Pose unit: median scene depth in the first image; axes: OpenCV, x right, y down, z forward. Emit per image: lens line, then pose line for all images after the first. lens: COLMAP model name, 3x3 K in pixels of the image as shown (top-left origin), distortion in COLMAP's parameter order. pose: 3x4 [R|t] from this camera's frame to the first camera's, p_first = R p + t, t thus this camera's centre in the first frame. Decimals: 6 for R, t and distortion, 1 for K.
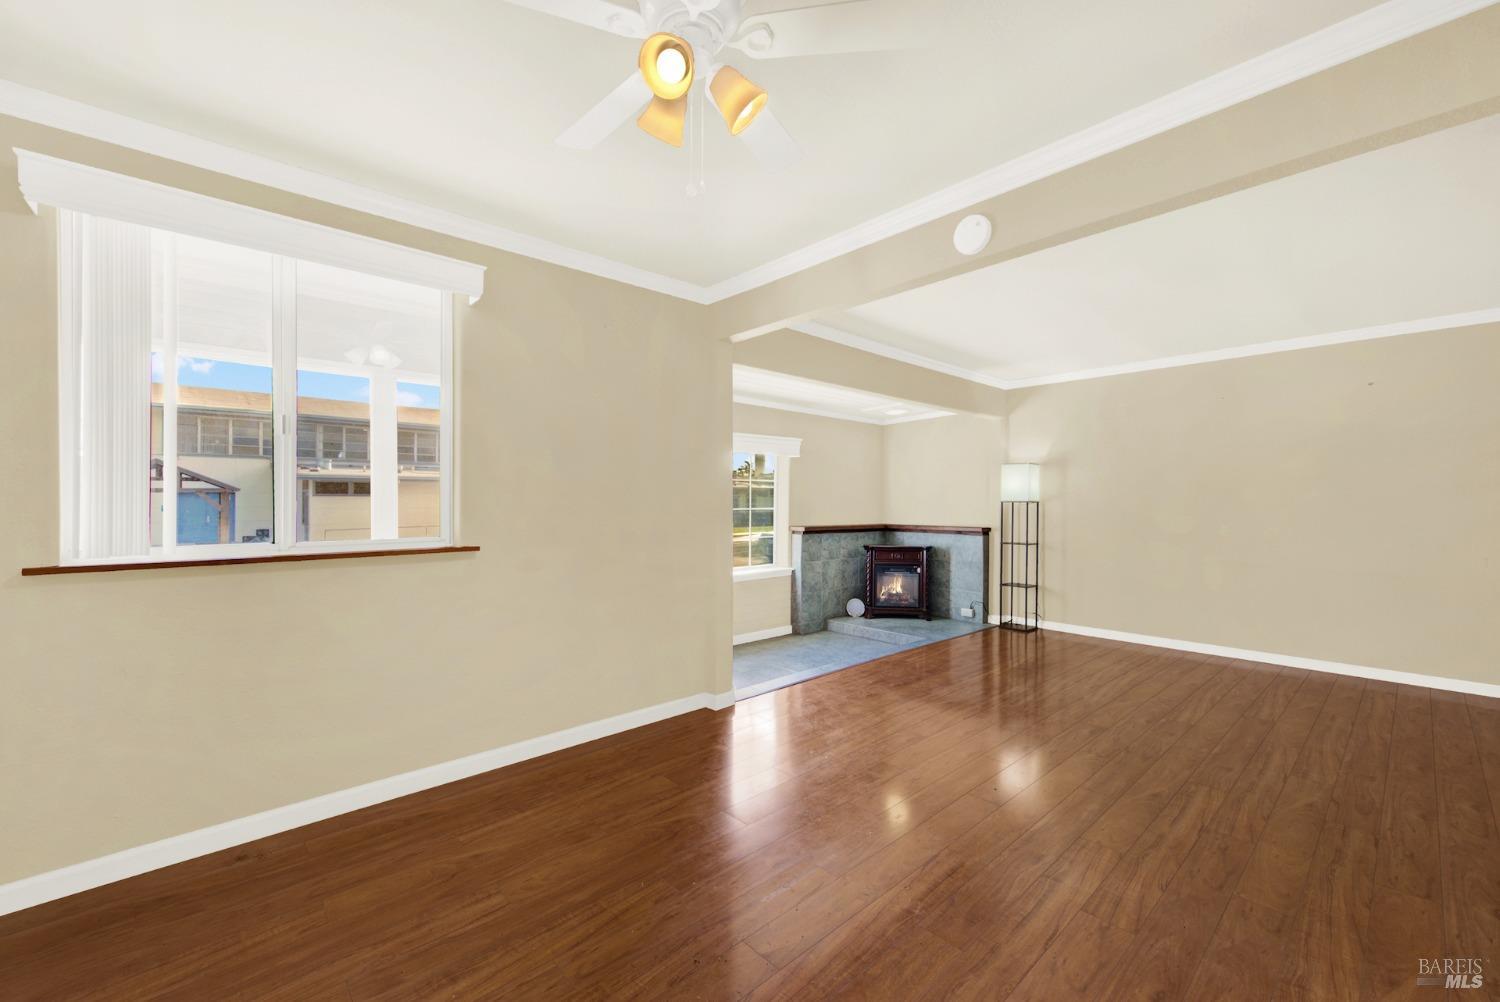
lens RADIAL K [[609.7, 0, 732.2], [0, 609.7, 510.2], [0, 0, 1]] dist [0.000434, -0.001984]
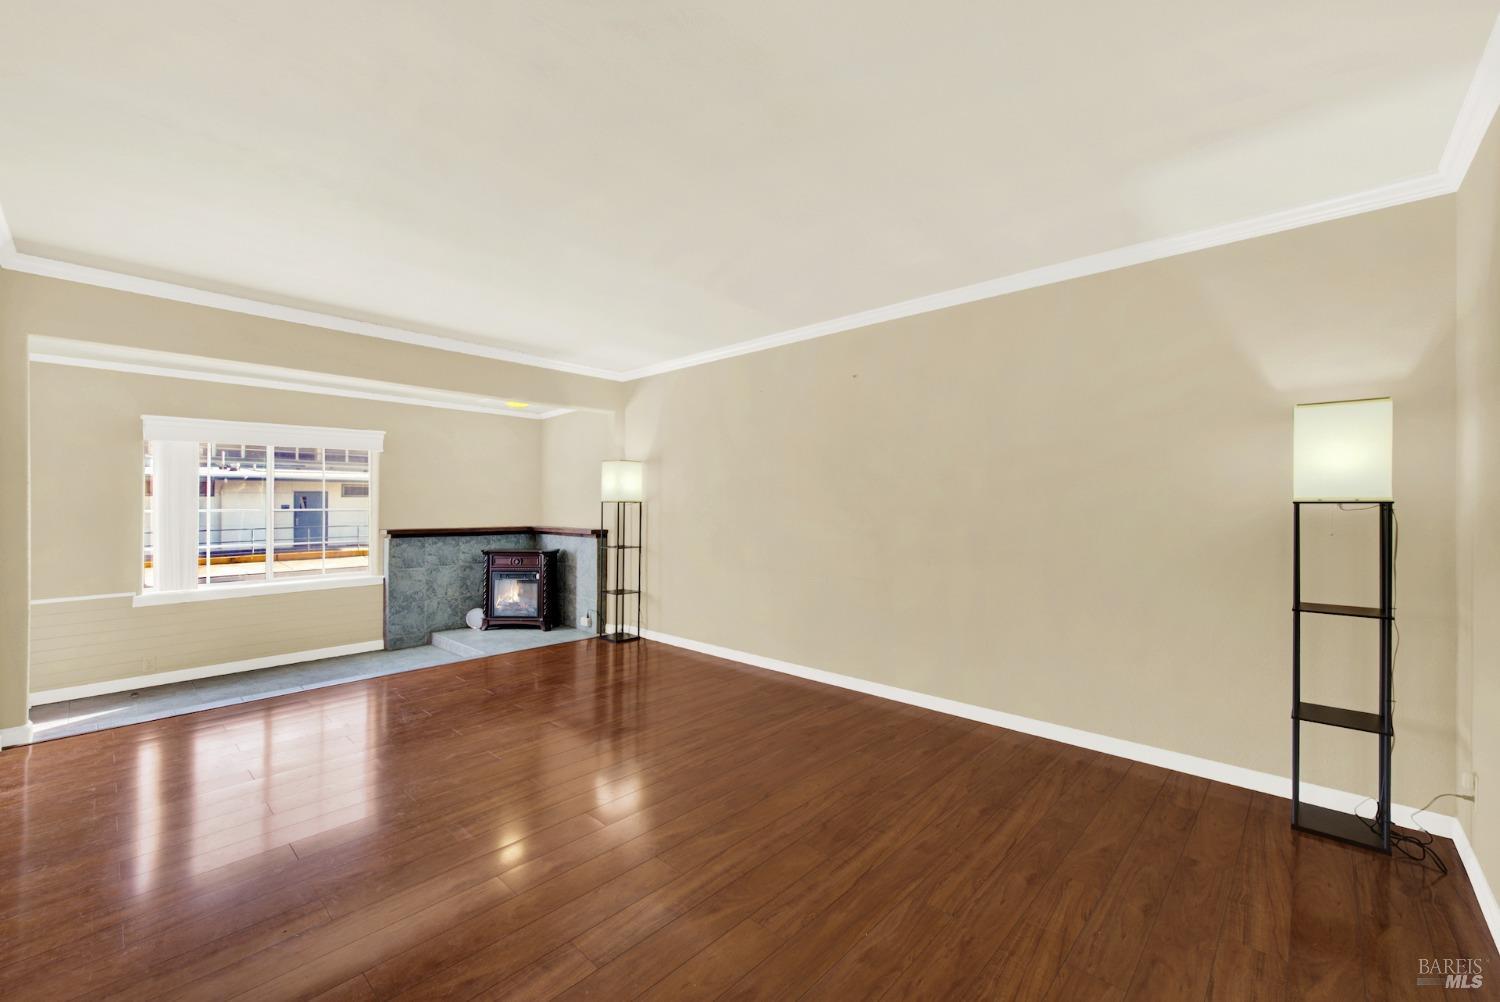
lens RADIAL K [[627.5, 0, 737.2], [0, 627.5, 489.9], [0, 0, 1]] dist [0.006137, -0.001130]
pose [[0.996511, -0.000726, 0.083461, 0.538904], [0.003635, 0.999391, -0.034710, 0.002180], [-0.083385, 0.034892, 0.995906, 0.028079]]
